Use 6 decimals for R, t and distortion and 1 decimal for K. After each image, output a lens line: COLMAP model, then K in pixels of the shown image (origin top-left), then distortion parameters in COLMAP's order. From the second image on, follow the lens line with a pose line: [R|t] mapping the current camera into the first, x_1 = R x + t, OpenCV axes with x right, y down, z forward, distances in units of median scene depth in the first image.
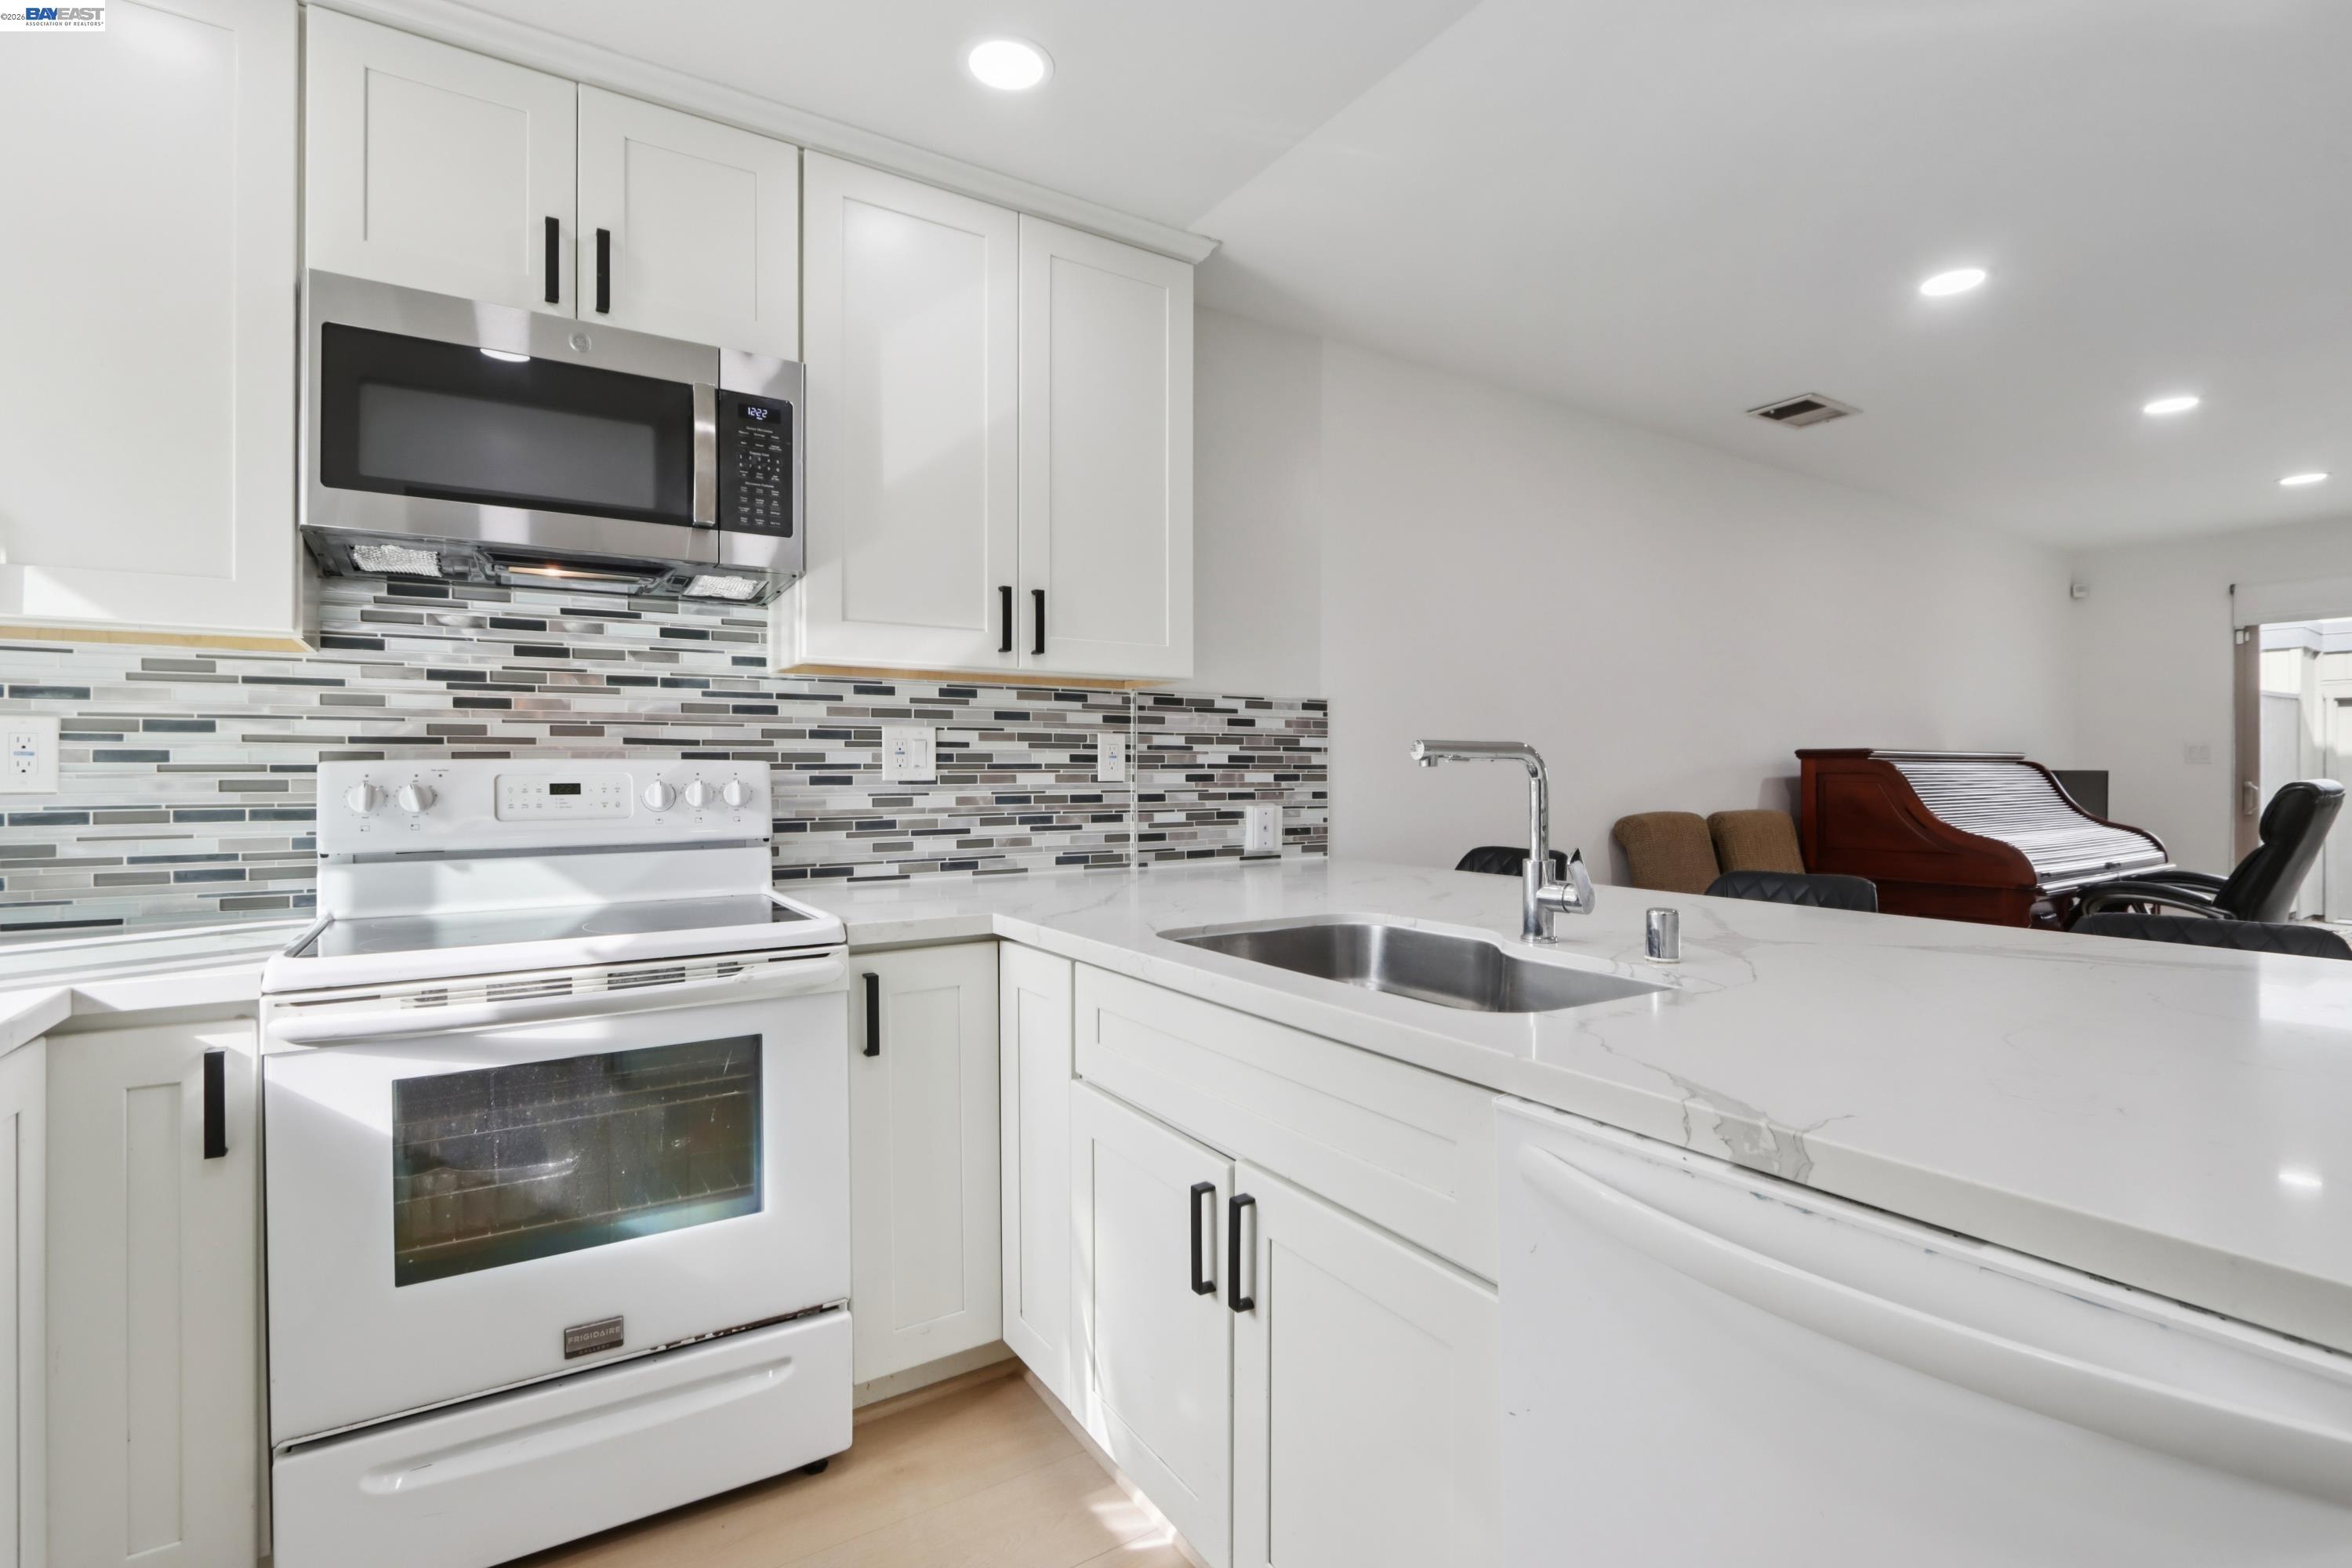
lens RADIAL K [[1084.4, 0, 1178.2], [0, 1084.4, 768.0], [0, 0, 1]] dist [-0.001215, -0.000333]
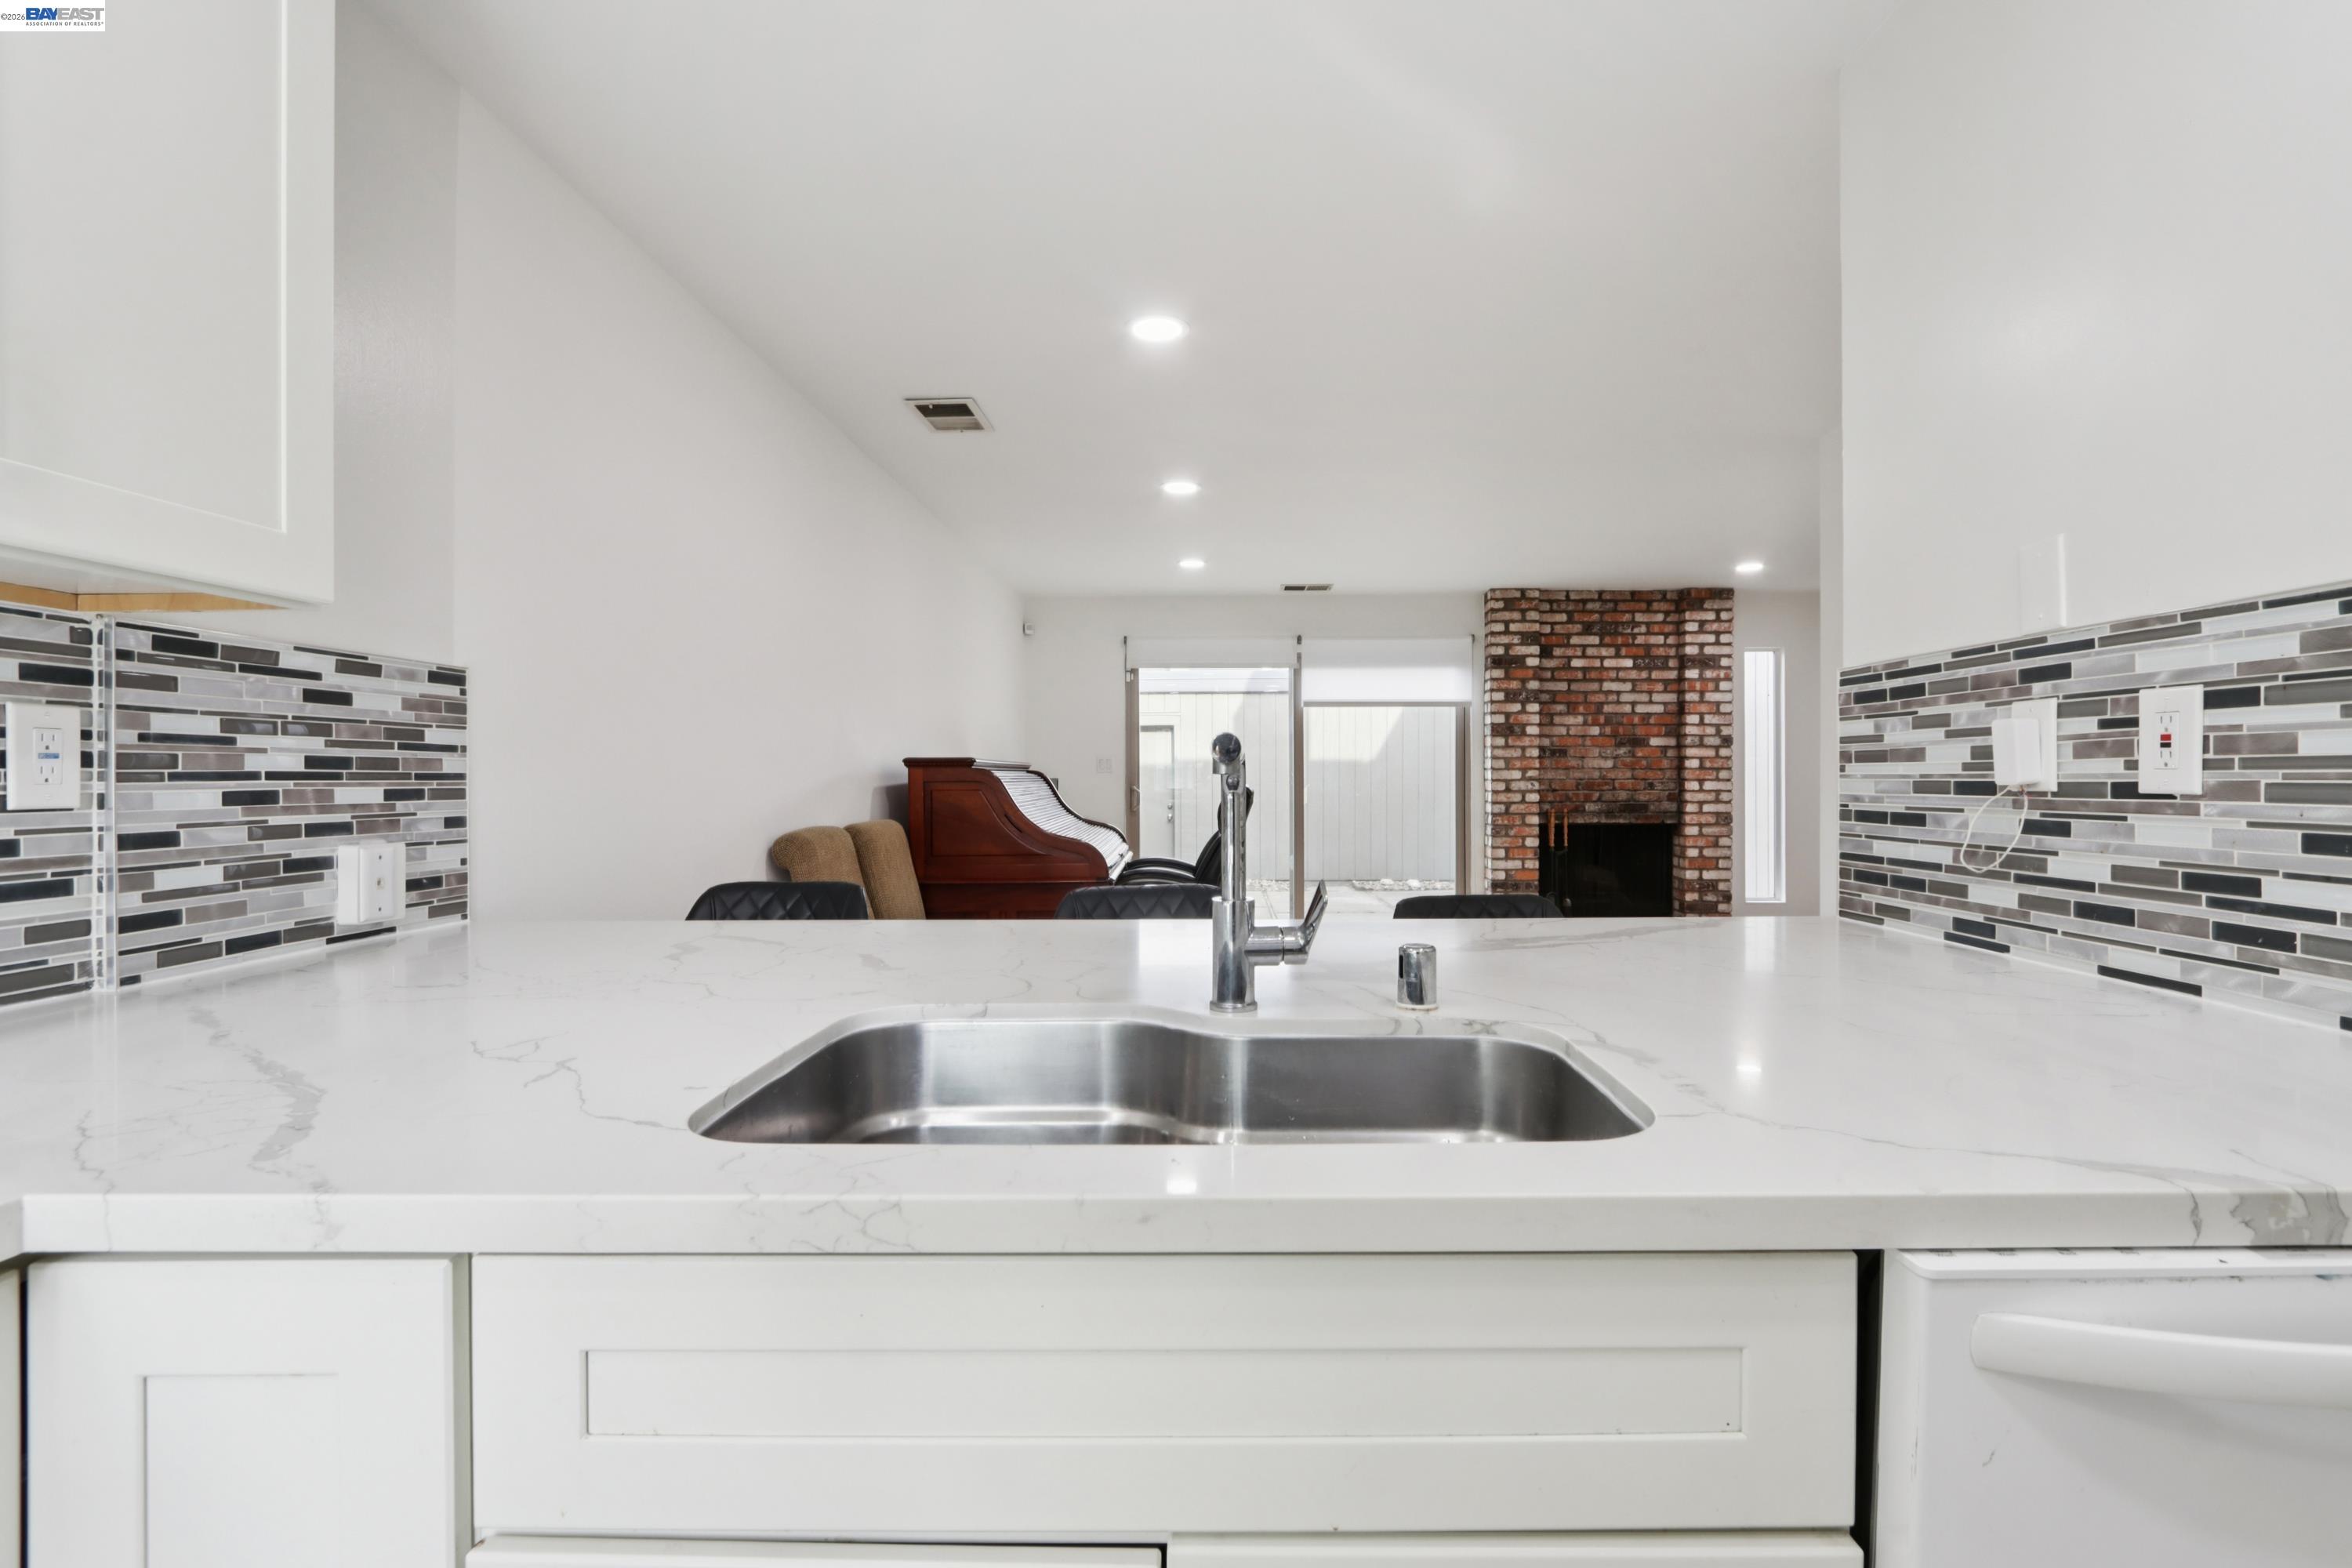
lens RADIAL K [[1108.2, 0, 1208.0], [0, 1108.2, 776.5], [0, 0, 1]] dist [-0.001528, 0.000053]
pose [[0.550865, -0.002099, 0.834592, -0.191819], [0.001988, 0.999997, 0.001203, -0.001147], [-0.834592, 0.000996, 0.550868, 0.353116]]
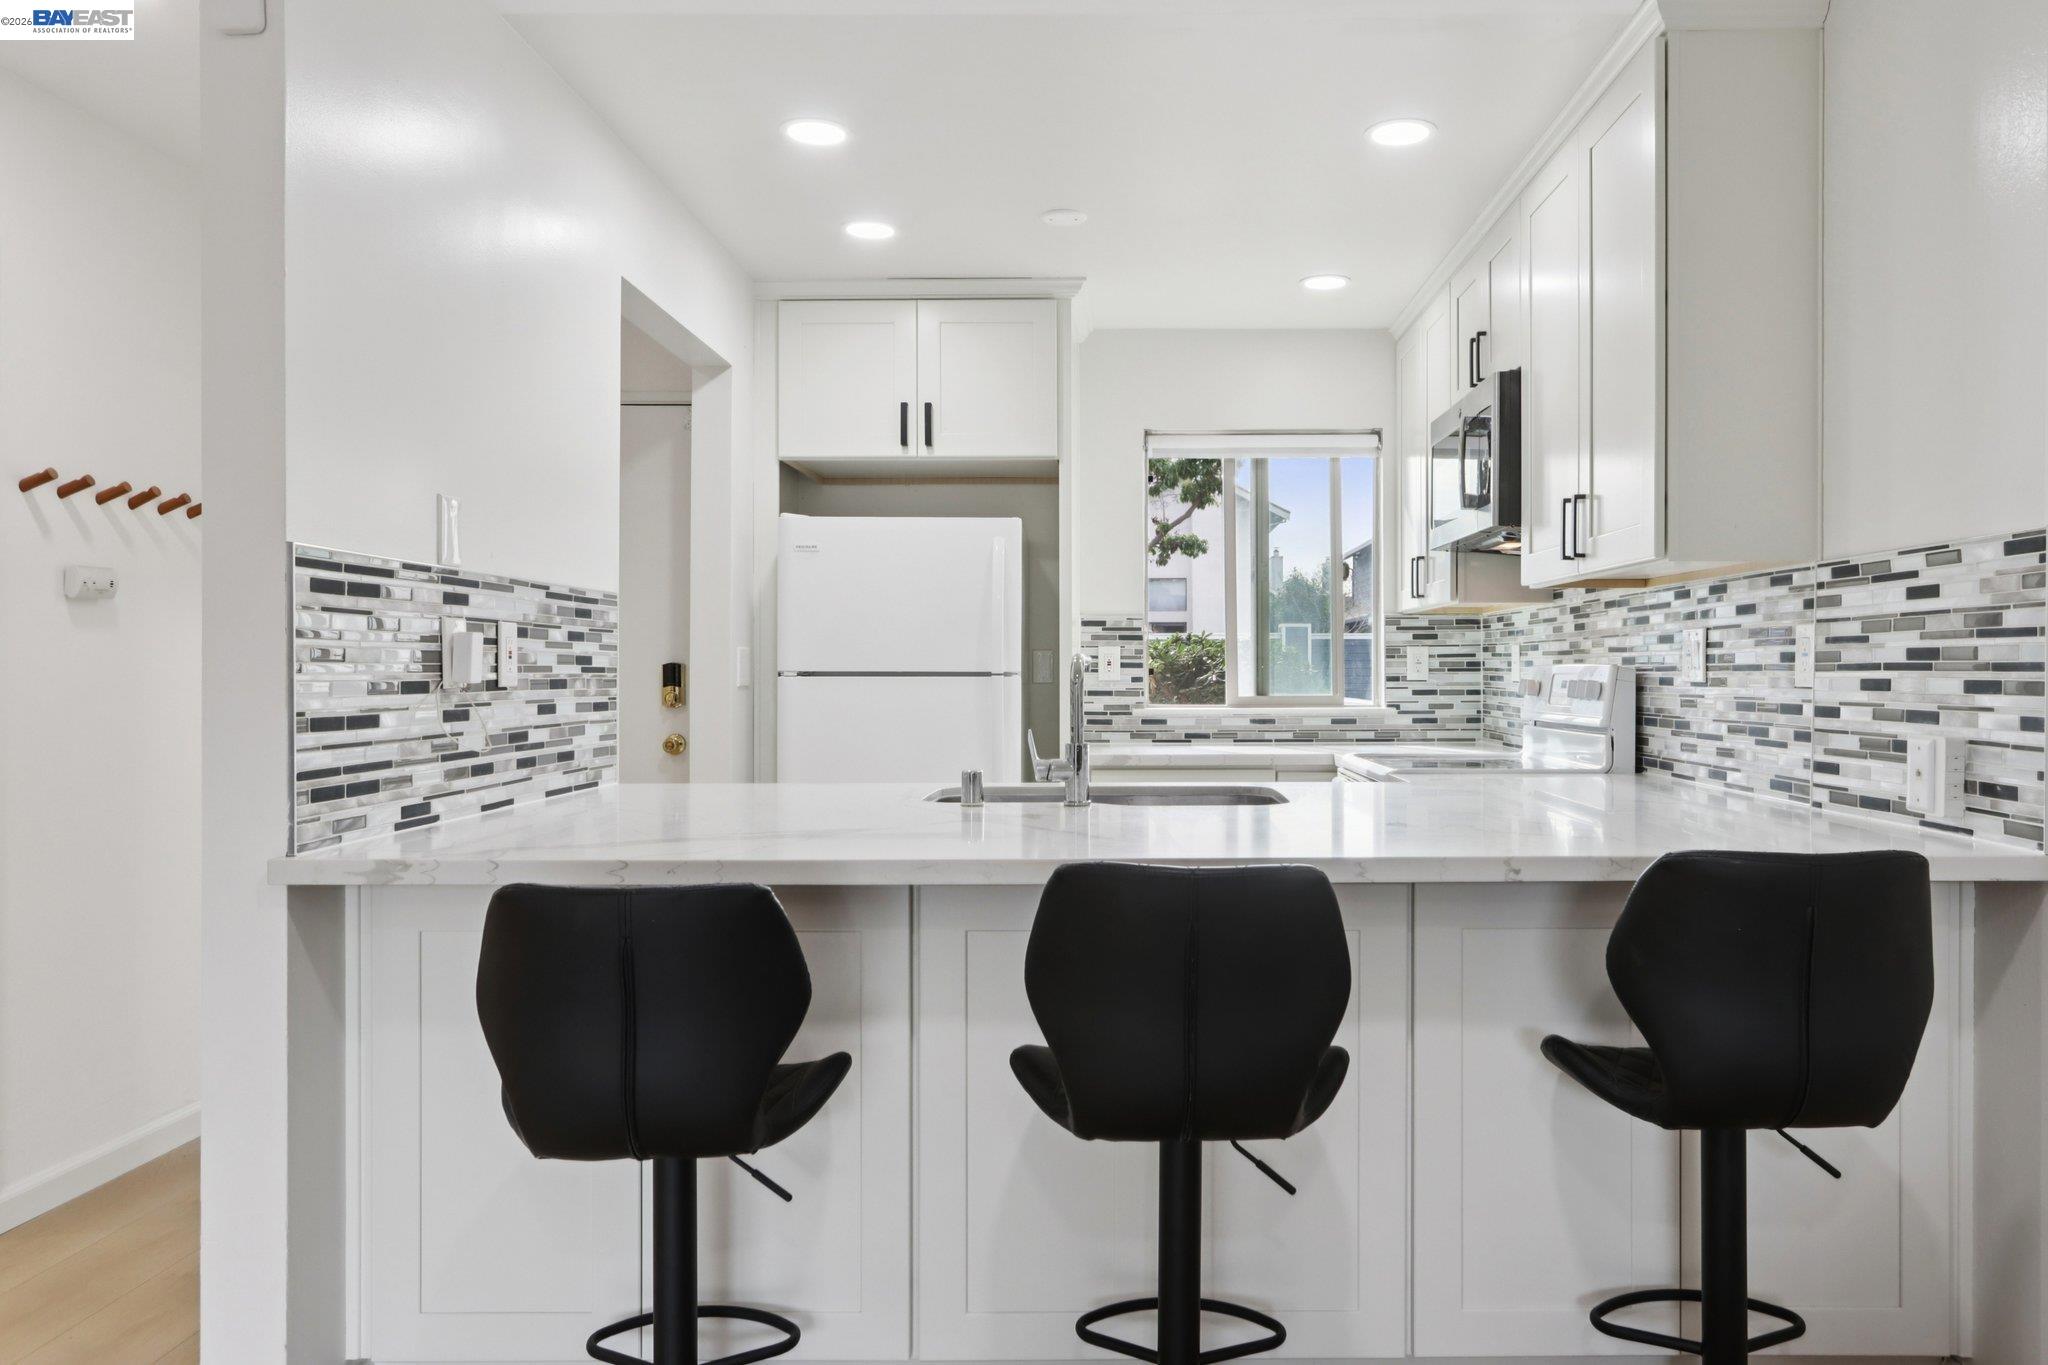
lens RADIAL K [[1432.6, 0, 1024.0], [0, 1432.6, 682.5], [0, 0, 1]] dist [0.000199, 0.000161]
pose [[-0.593353, 0.008269, -0.804900, 1.112308], [0.004875, 0.999966, 0.006679, -0.000475], [0.804927, 0.000039, -0.593373, 1.221392]]
